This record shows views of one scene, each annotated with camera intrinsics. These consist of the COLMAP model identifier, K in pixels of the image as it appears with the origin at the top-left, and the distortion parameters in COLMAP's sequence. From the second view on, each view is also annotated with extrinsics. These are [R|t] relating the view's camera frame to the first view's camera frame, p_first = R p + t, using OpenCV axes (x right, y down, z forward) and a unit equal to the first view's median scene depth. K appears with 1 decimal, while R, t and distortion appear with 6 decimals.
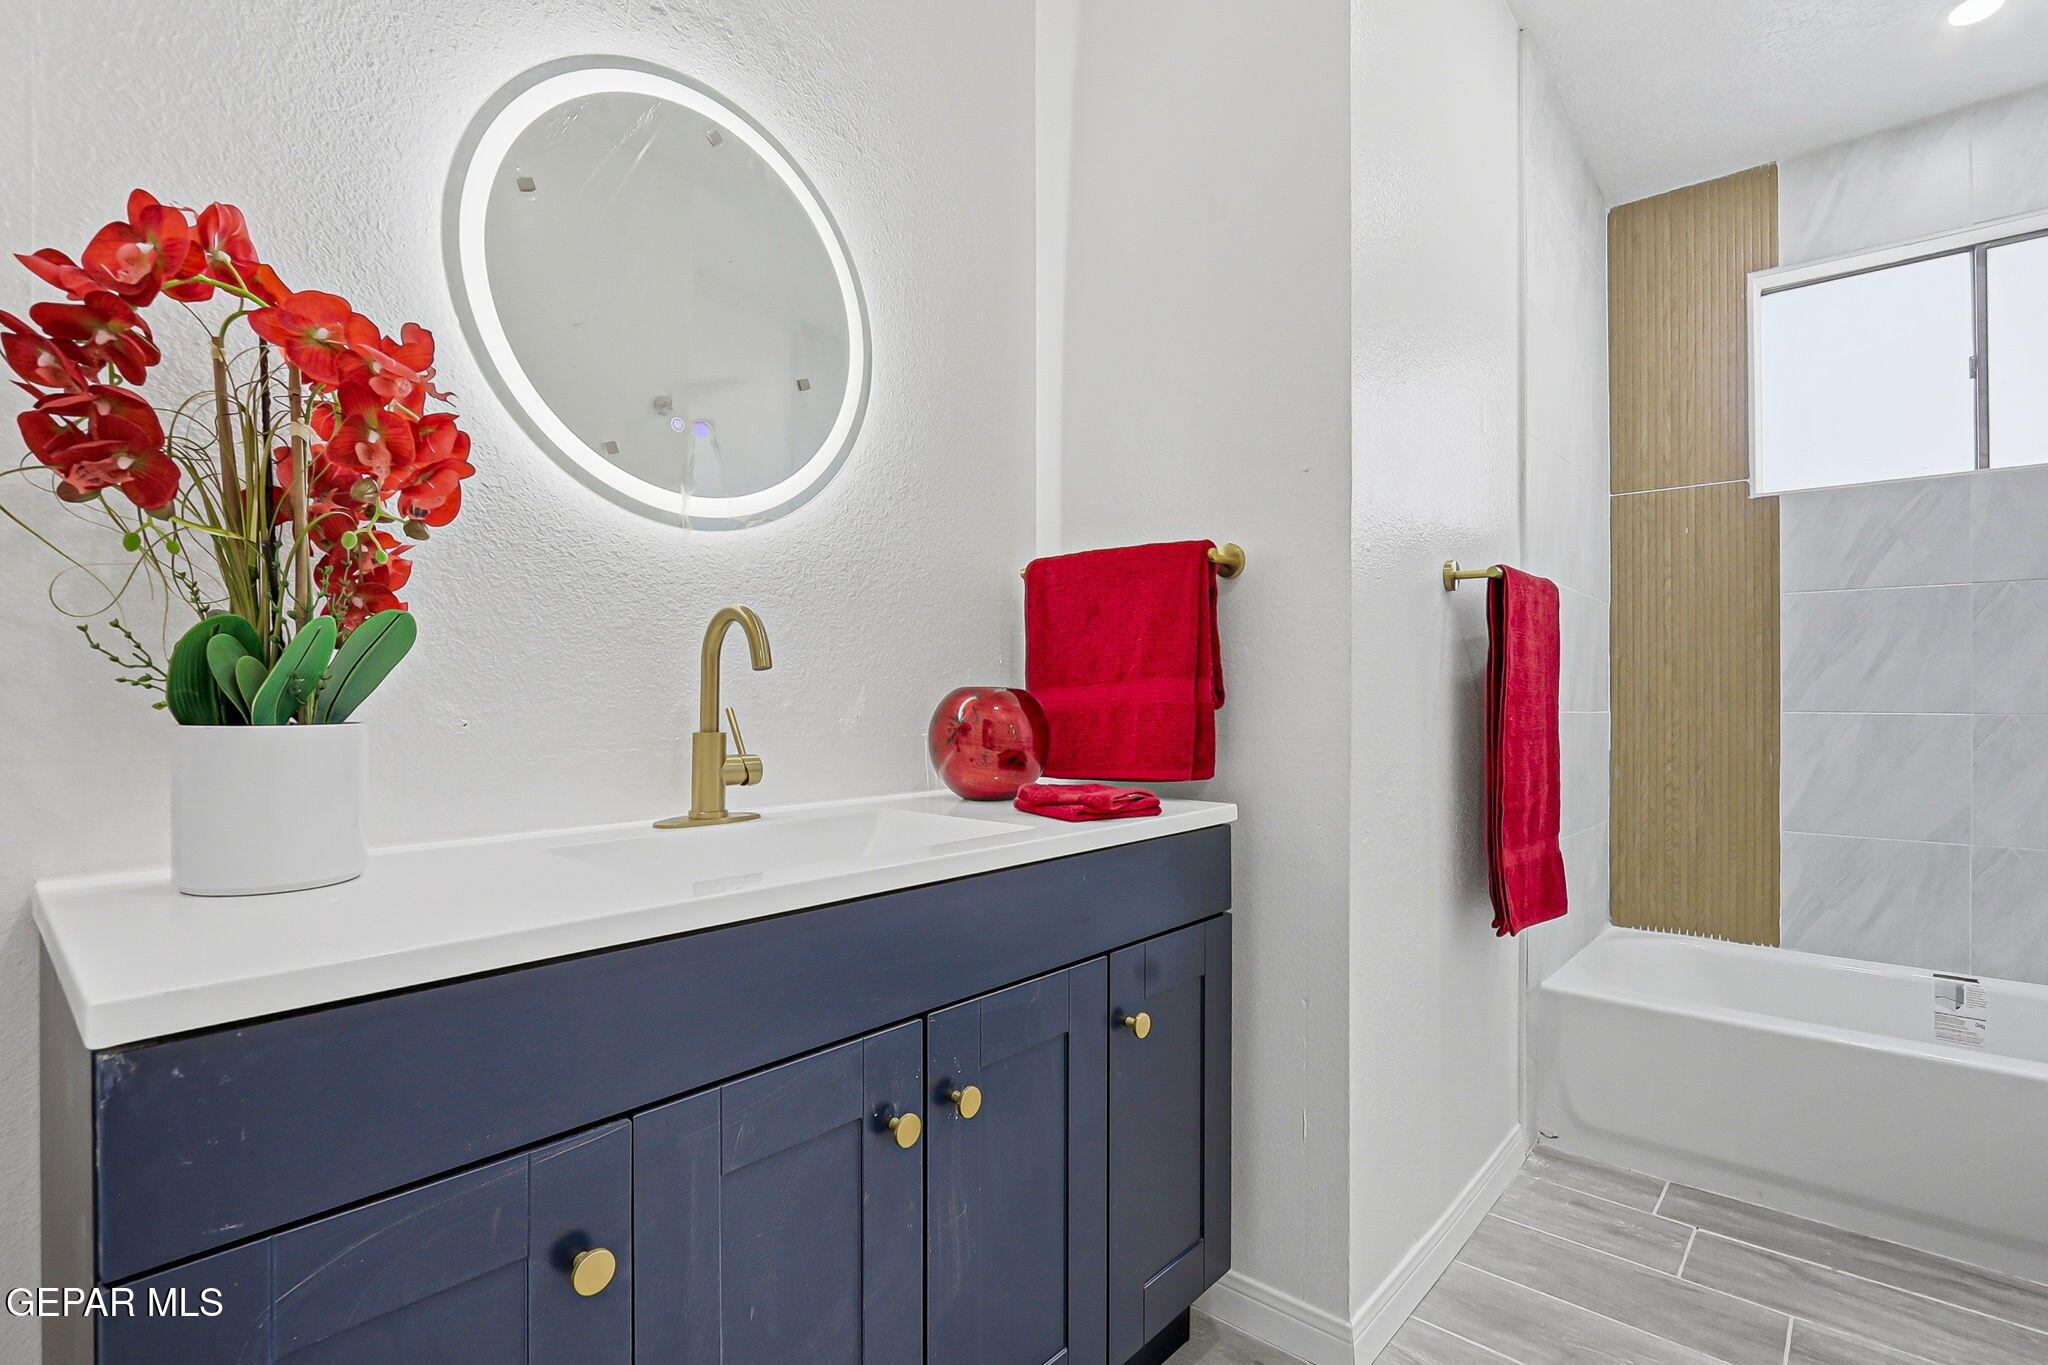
lens RADIAL K [[987.0, 0, 1025.6], [0, 987.0, 683.6], [0, 0, 1]] dist [-0.015094, 0.000964]
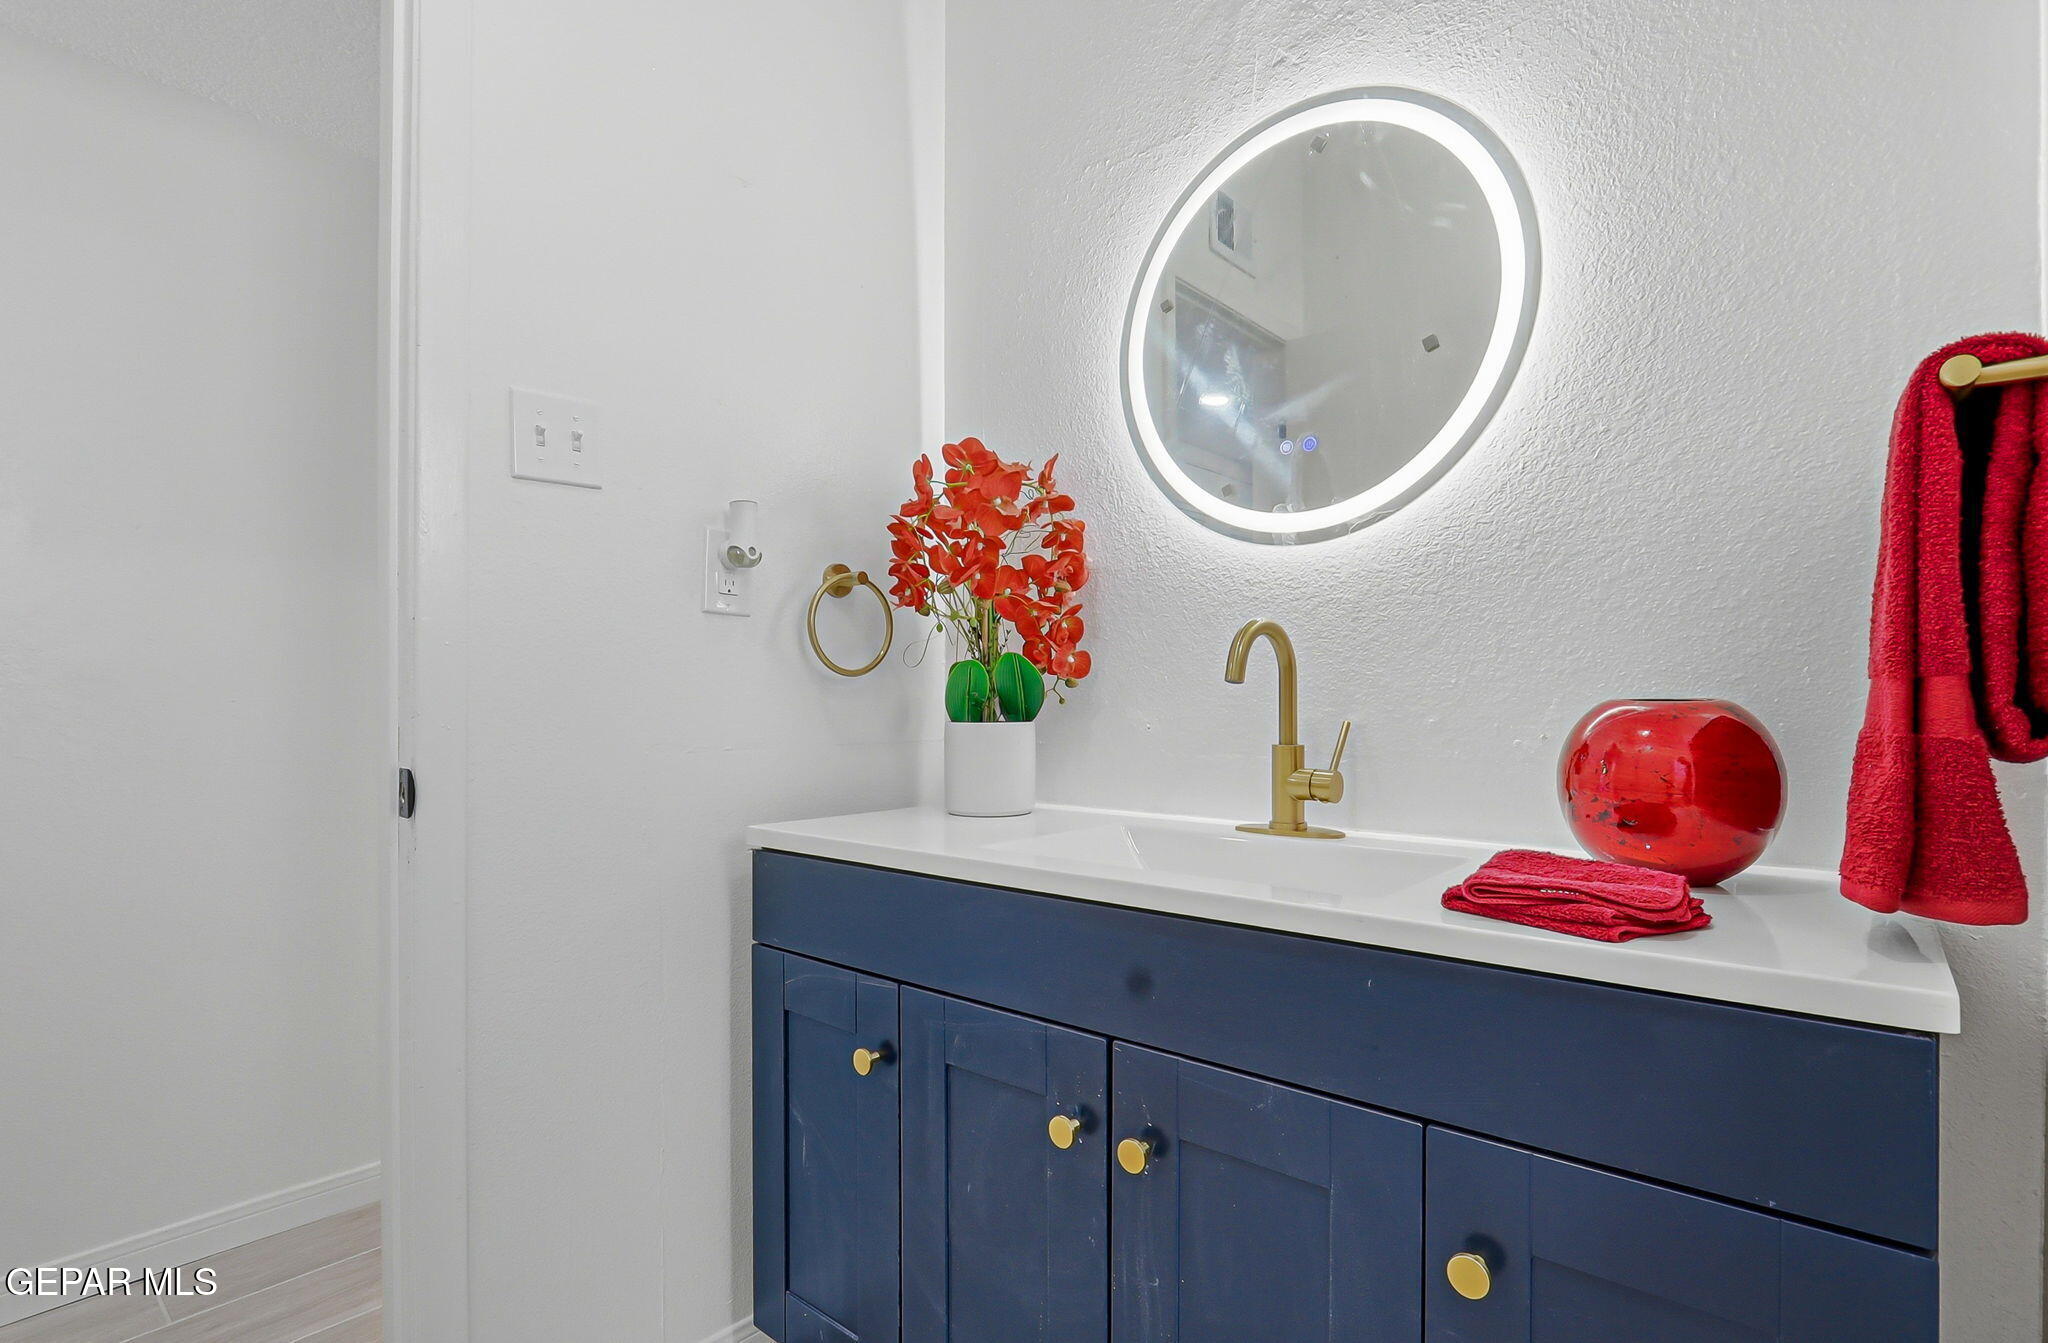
lens RADIAL K [[1003.8, 0, 1023.8], [0, 1003.8, 675.8], [0, 0, 1]] dist [-0.000388, 0.000156]
pose [[0.020664, -0.019738, -0.999592, 1.404760], [0.012670, 0.999730, -0.019479, -0.009375], [0.999706, -0.012263, 0.020909, 1.399819]]
